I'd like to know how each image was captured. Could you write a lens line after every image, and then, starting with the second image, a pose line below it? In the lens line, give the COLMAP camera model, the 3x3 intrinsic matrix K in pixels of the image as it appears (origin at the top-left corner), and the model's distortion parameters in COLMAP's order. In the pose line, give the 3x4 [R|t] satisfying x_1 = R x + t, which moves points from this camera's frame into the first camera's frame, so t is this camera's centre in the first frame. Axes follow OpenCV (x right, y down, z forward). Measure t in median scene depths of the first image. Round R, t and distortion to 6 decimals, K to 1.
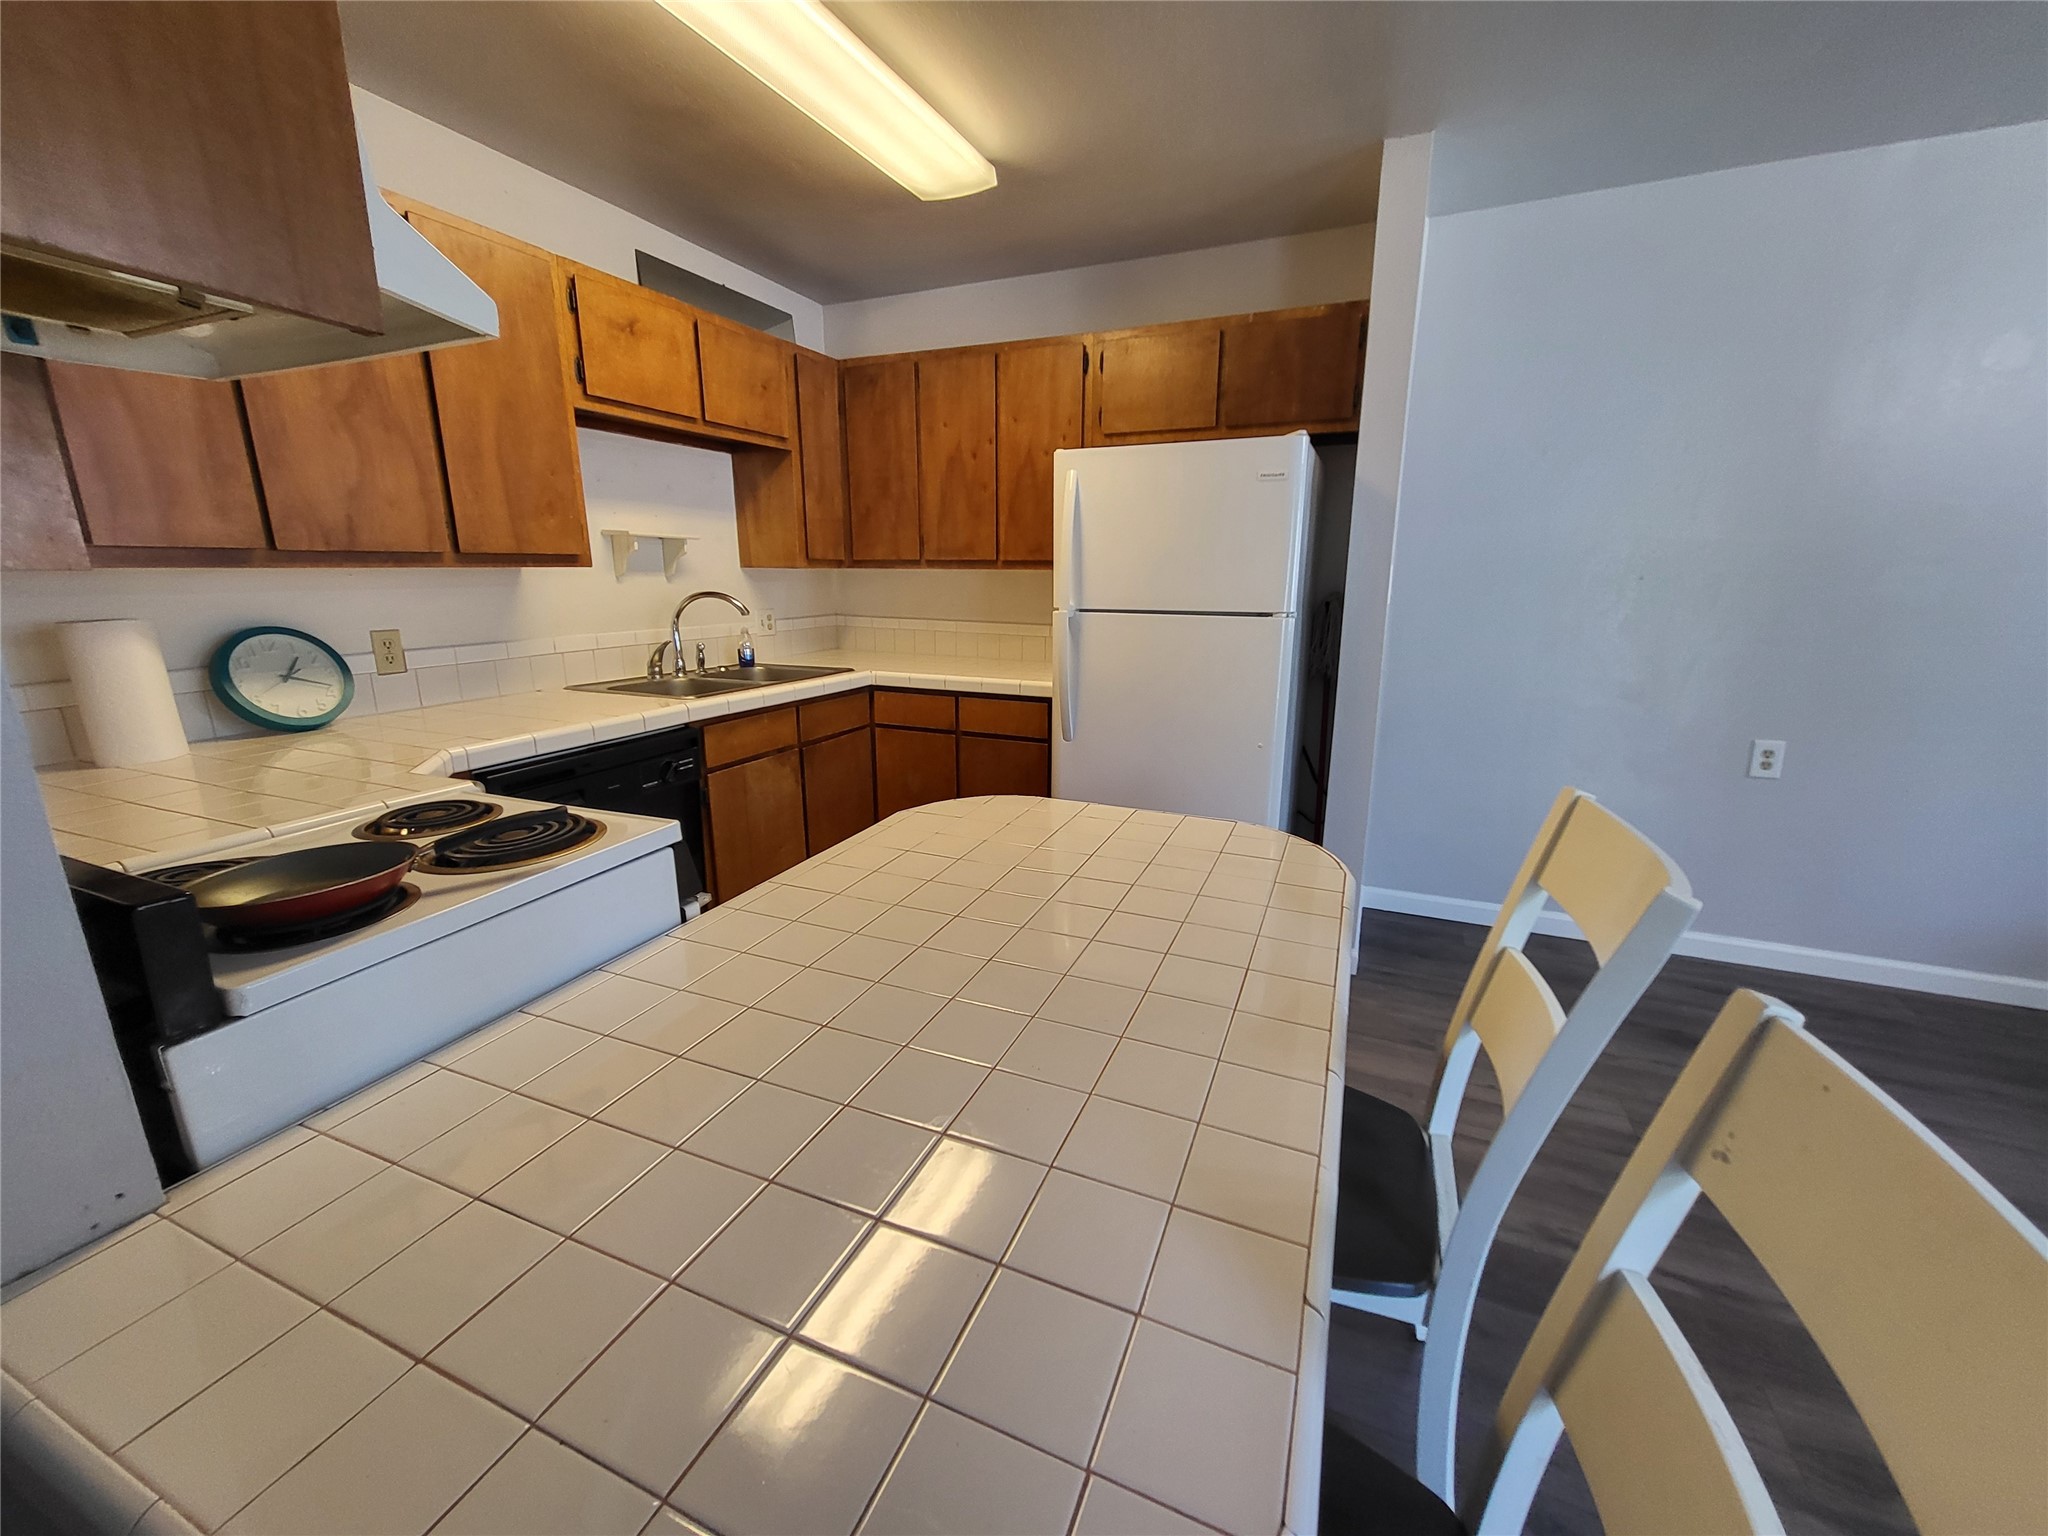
lens RADIAL K [[812.3, 0, 1033.9], [0, 812.3, 752.2], [0, 0, 1]] dist [0.004037, -0.001341]
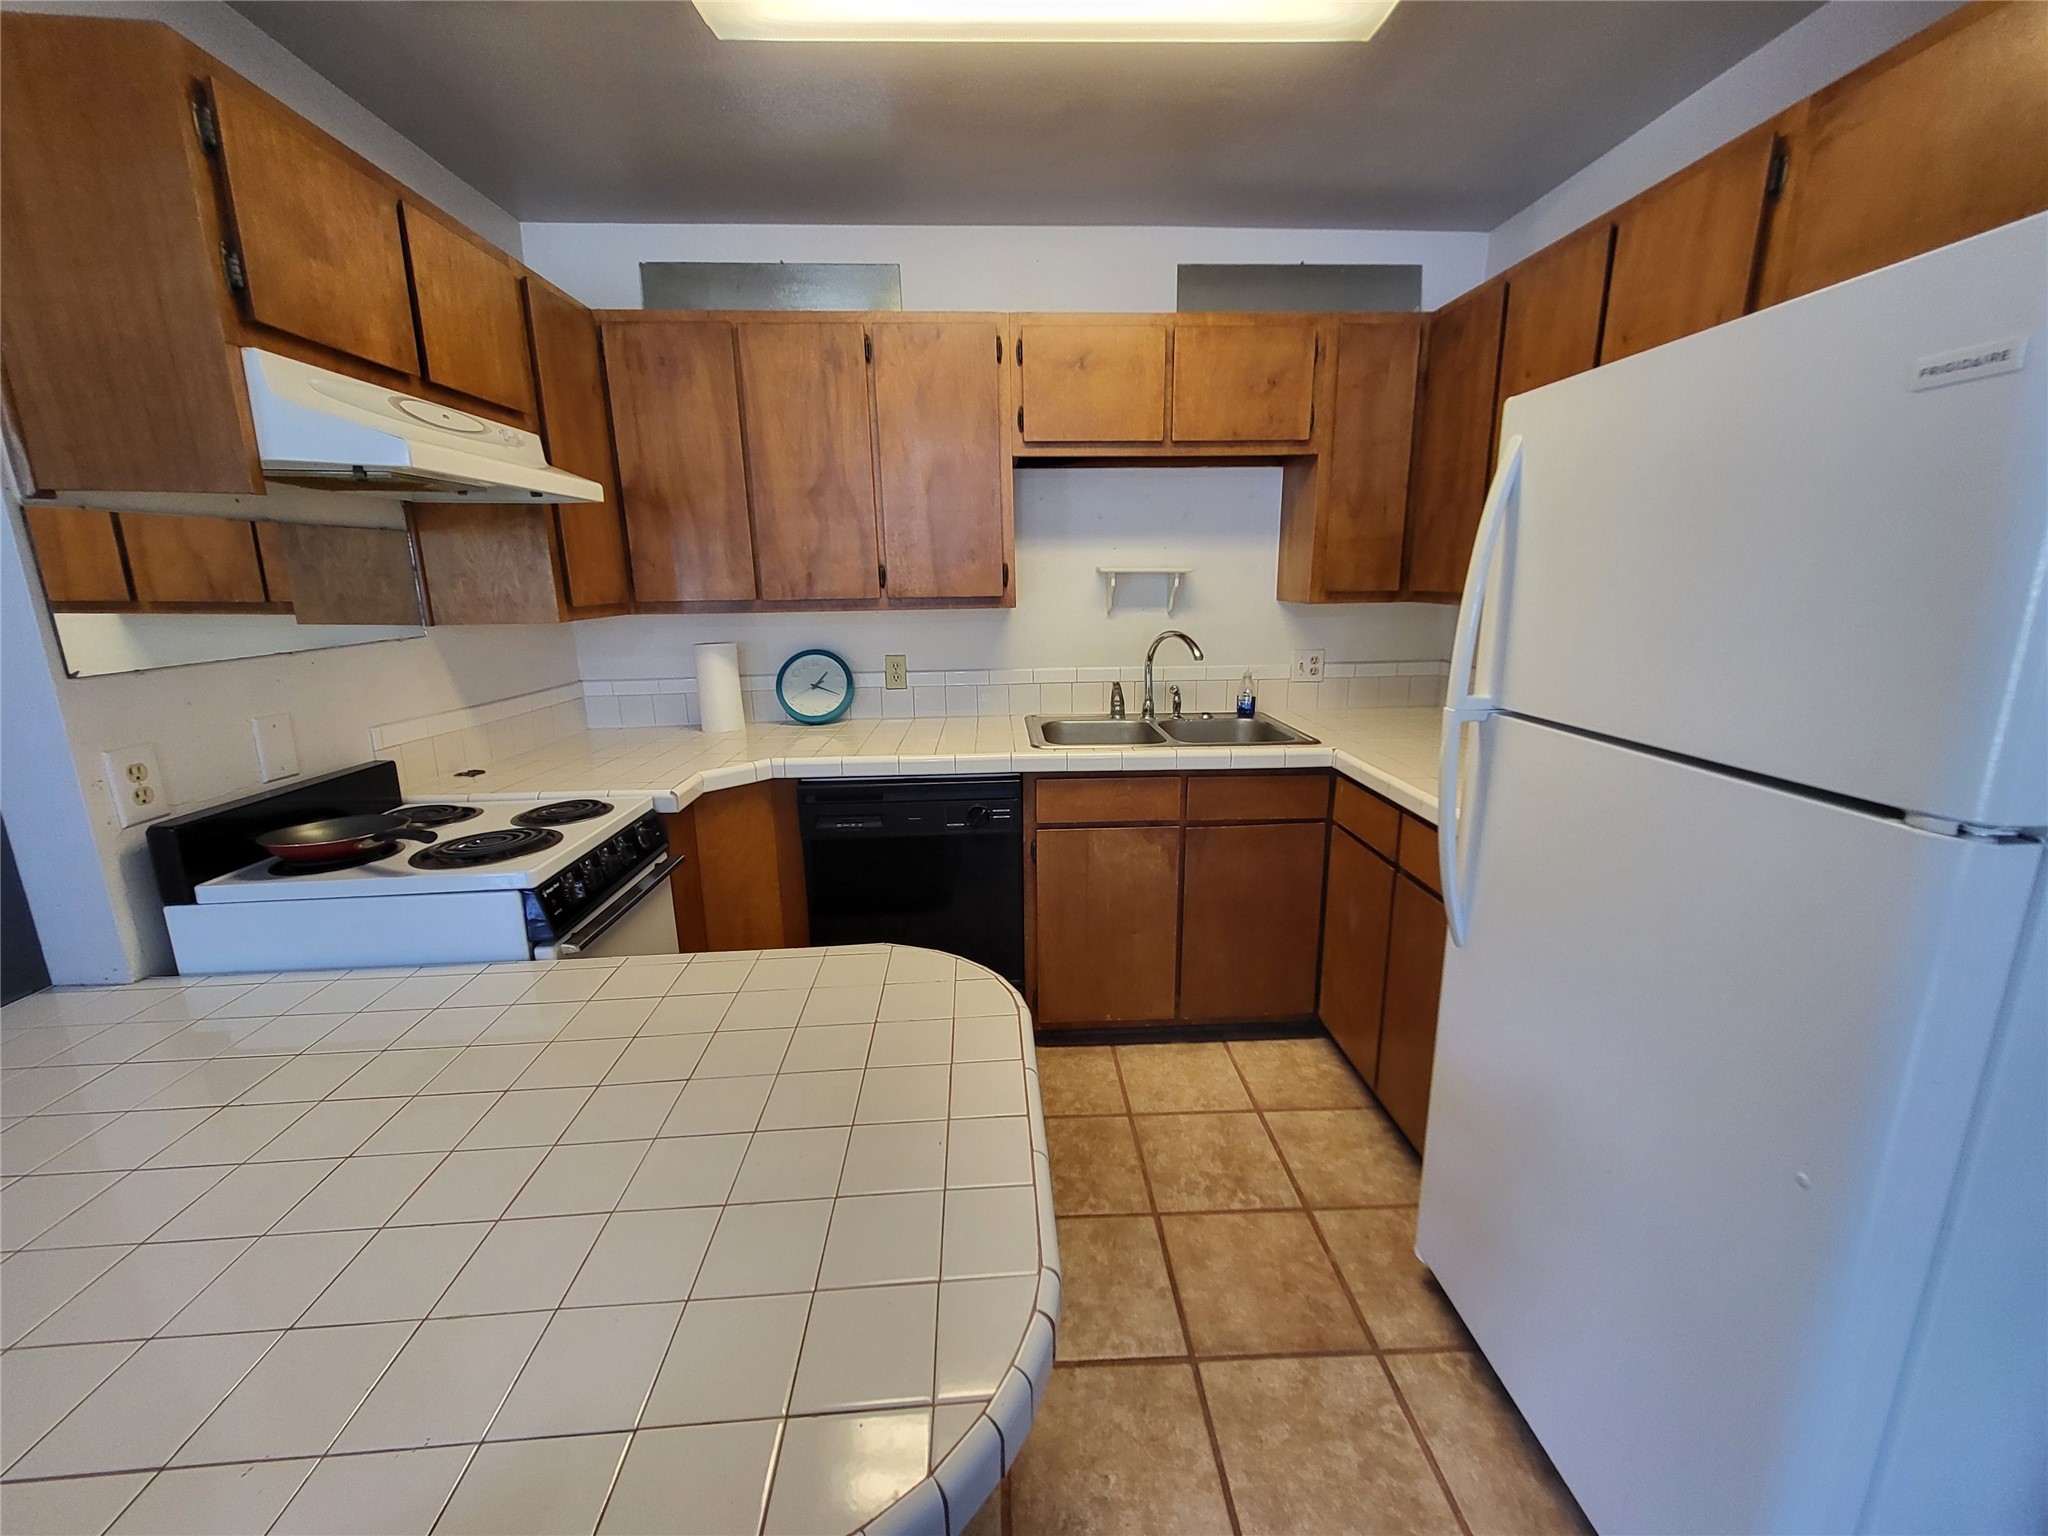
lens RADIAL K [[812.3, 0, 1030.3], [0, 812.3, 752.1], [0, 0, 1]] dist [0.004037, -0.001341]
pose [[0.439649, 0.181551, -0.879630, 0.384058], [-0.183712, 0.976829, 0.109792, -0.152414], [0.879181, 0.113329, 0.462815, 0.514296]]
